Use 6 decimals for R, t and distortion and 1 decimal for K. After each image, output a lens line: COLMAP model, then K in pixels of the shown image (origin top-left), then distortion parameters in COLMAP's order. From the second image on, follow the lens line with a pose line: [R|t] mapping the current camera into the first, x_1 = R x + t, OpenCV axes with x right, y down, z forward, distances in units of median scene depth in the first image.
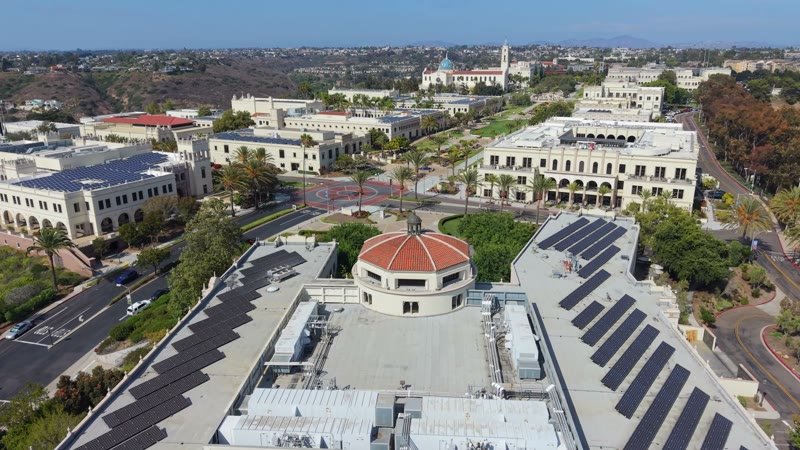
lens RADIAL K [[568.5, 0, 402.1], [0, 568.5, 231.0], [0, 0, 1]] dist [0.050856, -0.067354]
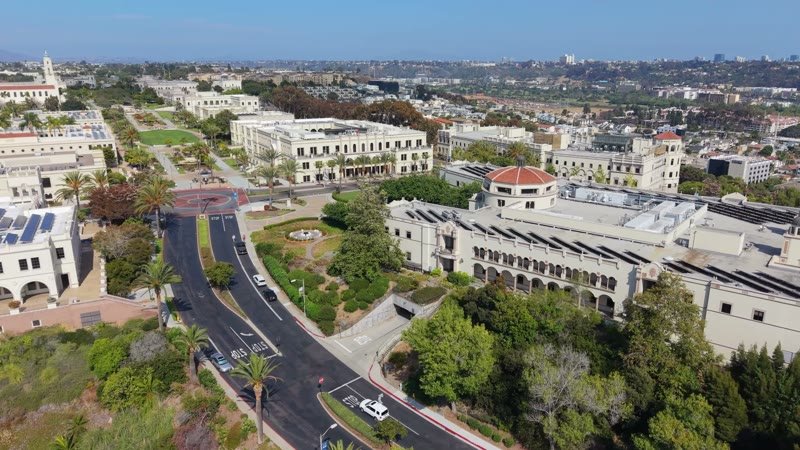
lens RADIAL K [[568.5, 0, 400.8], [0, 568.5, 227.4], [0, 0, 1]] dist [0.050856, -0.067354]
pose [[0.576261, -0.219491, 0.787240, -0.491508], [0.242705, 0.965765, 0.091606, -0.019974], [-0.780396, 0.138278, 0.609805, 0.083551]]
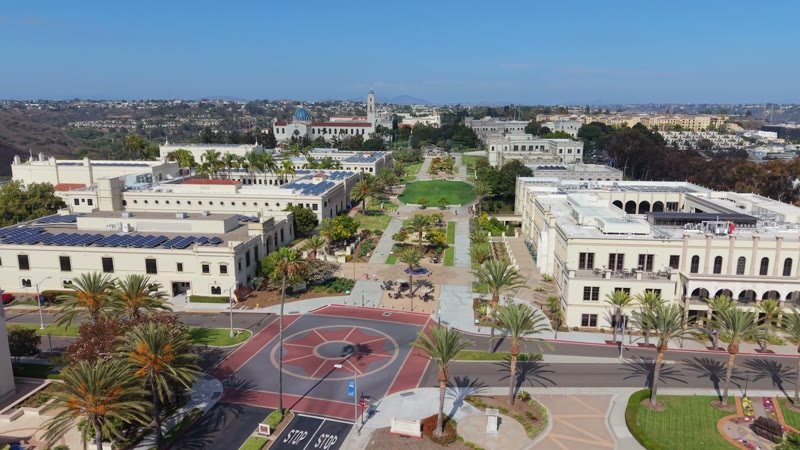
lens RADIAL K [[568.5, 0, 400.1], [0, 568.5, 227.0], [0, 0, 1]] dist [0.050856, -0.067354]
pose [[0.939943, -0.059769, 0.336057, -0.143817], [0.092674, 0.992253, -0.082732, -0.089520], [-0.328509, 0.108907, 0.938201, 0.362543]]
